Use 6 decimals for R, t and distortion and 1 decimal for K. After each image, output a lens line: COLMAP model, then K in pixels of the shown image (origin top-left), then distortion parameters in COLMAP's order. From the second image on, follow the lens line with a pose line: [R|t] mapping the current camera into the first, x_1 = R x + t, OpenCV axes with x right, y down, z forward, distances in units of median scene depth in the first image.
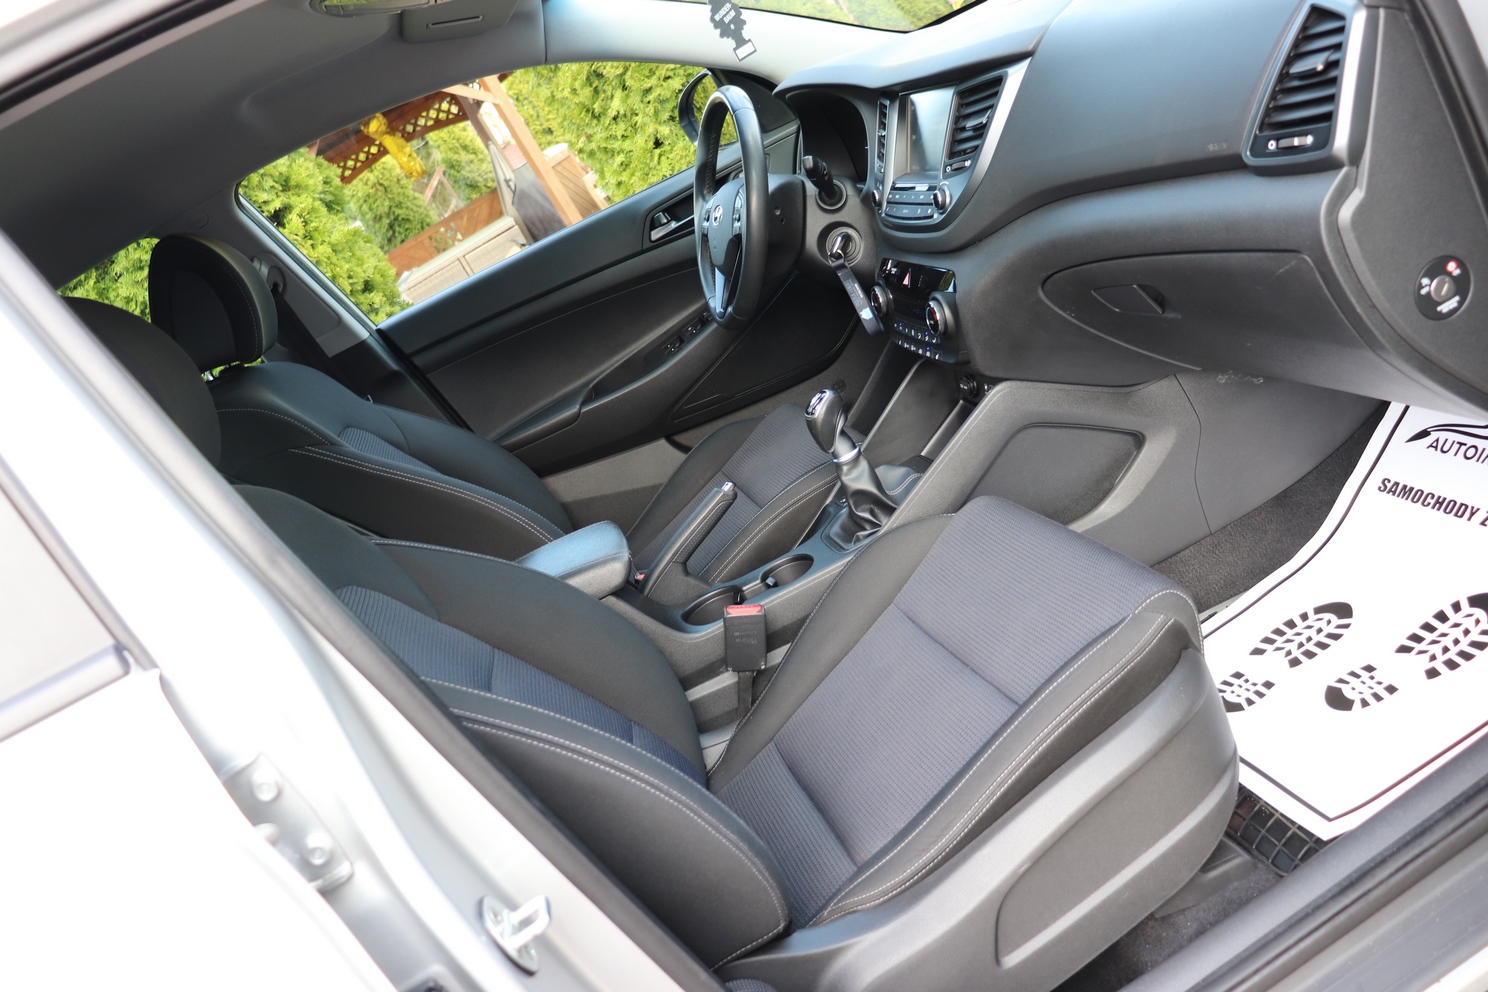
lens RADIAL K [[1227.6, 0, 735.7], [0, 1227.6, 488.9], [0, 0, 1]] dist [-0.180077, 0.162113]
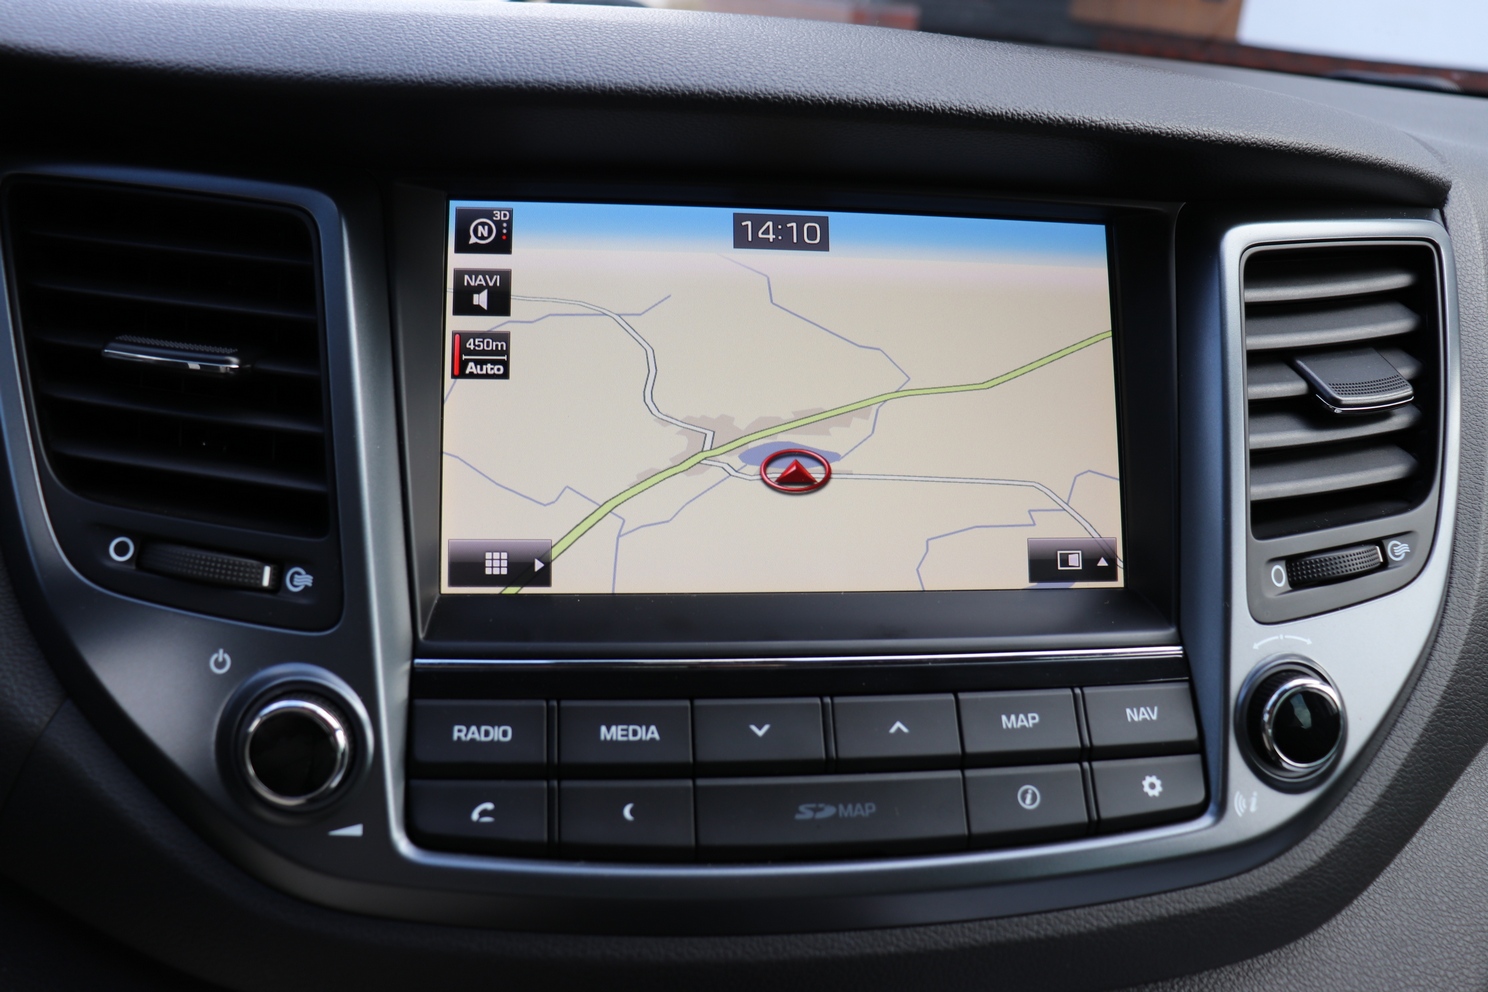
lens RADIAL K [[1218.1, 0, 744.0], [0, 1218.1, 496.0], [0, 0, 1]] dist [-0.189535, 0.160133]
pose [[0.068737, 0.110134, 0.991537, -0.038603], [0.247823, 0.960849, -0.123906, -0.253386], [-0.966364, 0.254243, 0.038752, 0.991172]]
